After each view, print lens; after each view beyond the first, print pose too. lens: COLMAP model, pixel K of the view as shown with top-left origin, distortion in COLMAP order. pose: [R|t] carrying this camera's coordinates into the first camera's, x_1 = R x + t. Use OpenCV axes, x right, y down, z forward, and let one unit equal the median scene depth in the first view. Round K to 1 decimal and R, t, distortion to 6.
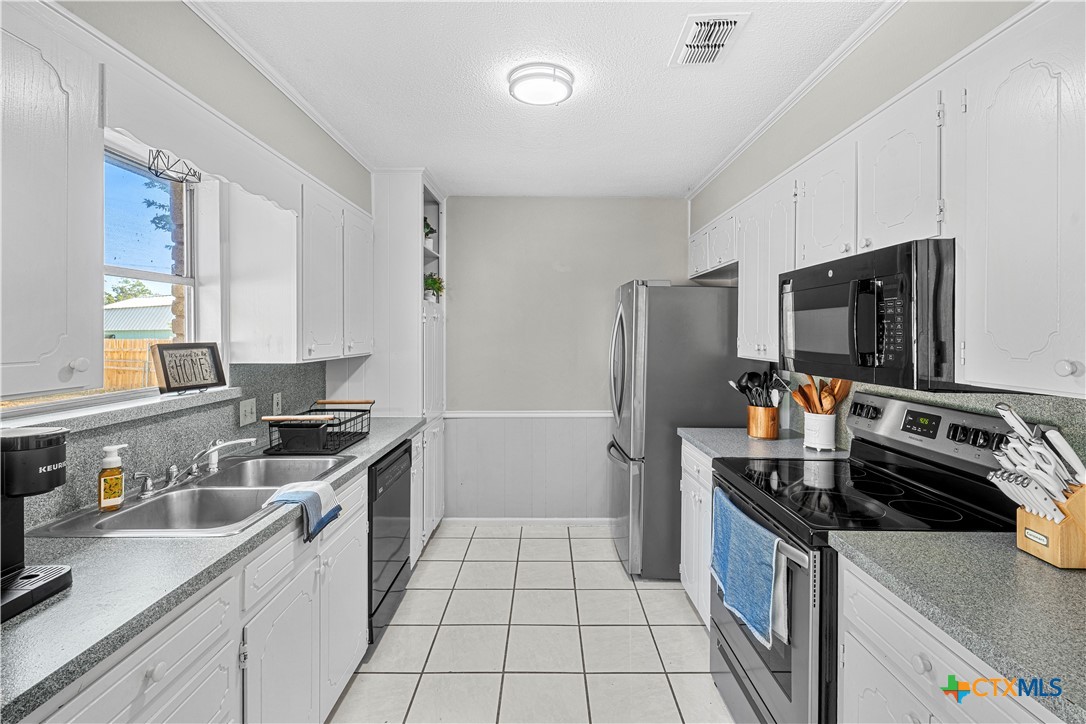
lens RADIAL K [[494.5, 0, 547.9], [0, 494.5, 336.1], [0, 0, 1]] dist [-0.000331, -0.001147]
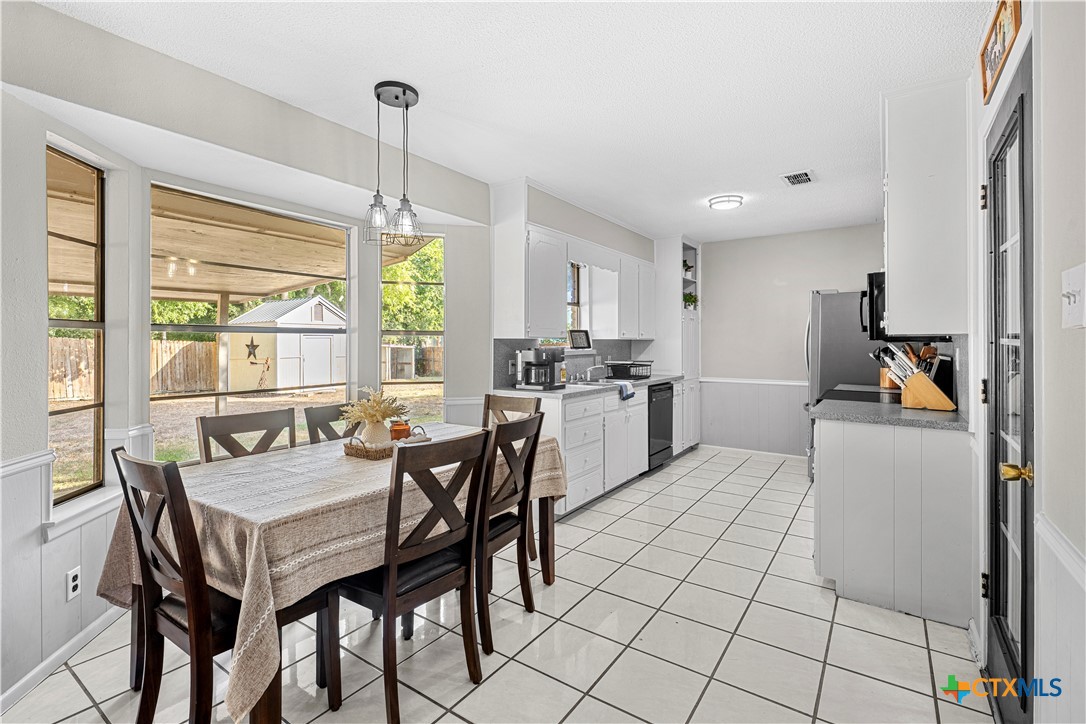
lens RADIAL K [[498.8, 0, 542.2], [0, 498.8, 341.7], [0, 0, 1]] dist [0.001169, -0.000169]
pose [[0.819437, -0.003322, -0.573160, 0.518704], [-0.001595, 0.999966, -0.008077, 0.087267], [0.573168, 0.007533, 0.819404, -1.076655]]
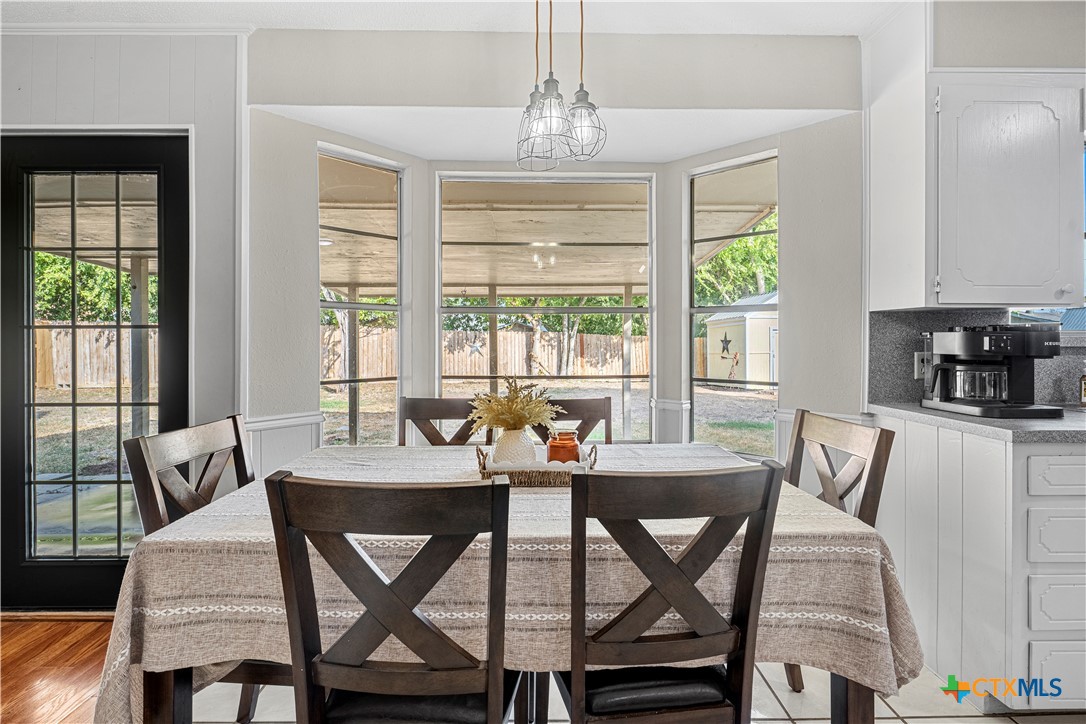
lens RADIAL K [[493.9, 0, 540.4], [0, 493.9, 341.7], [0, 0, 1]] dist [-0.000273, -0.000507]
pose [[0.009384, -0.000183, -0.999956, 0.323853], [-0.005504, 0.999985, -0.000235, 0.125765], [0.999941, 0.005506, 0.009383, -0.370869]]
